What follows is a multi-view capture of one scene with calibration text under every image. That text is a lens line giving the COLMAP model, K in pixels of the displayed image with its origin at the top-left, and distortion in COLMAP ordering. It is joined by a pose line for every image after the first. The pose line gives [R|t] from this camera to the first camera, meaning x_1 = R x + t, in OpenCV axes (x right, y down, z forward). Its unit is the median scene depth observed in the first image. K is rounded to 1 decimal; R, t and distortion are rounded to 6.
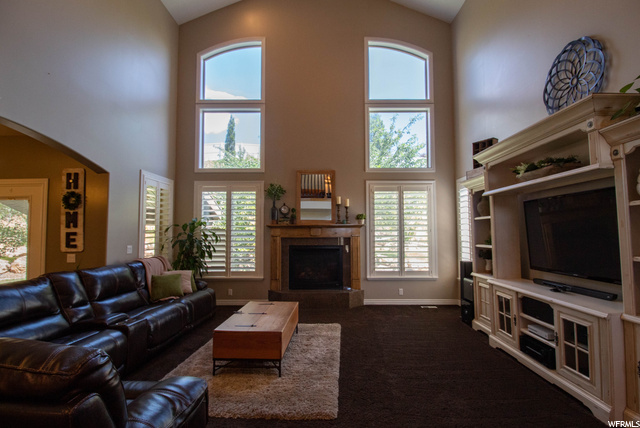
lens RADIAL K [[300.1, 0, 320.0], [0, 300.1, 214.0], [0, 0, 1]] dist [0.000507, -0.014088]
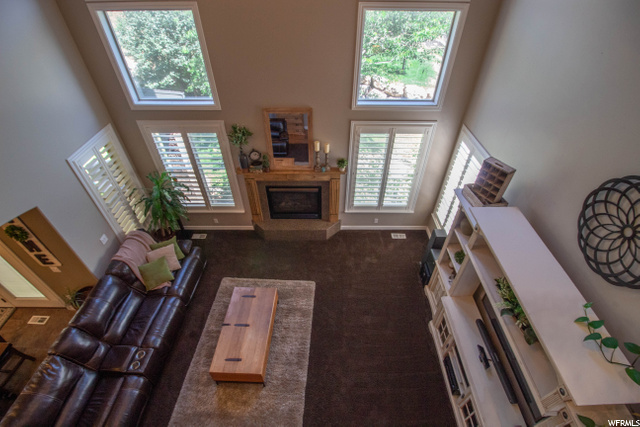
lens RADIAL K [[289.4, 0, 320.0], [0, 289.4, 213.5], [0, 0, 1]] dist [-0.002260, -0.015722]
pose [[0.999896, -0.012119, 0.007872, 0.062282], [0.003172, 0.715513, 0.698593, -0.479724], [-0.014099, -0.698495, 0.715476, 0.283877]]
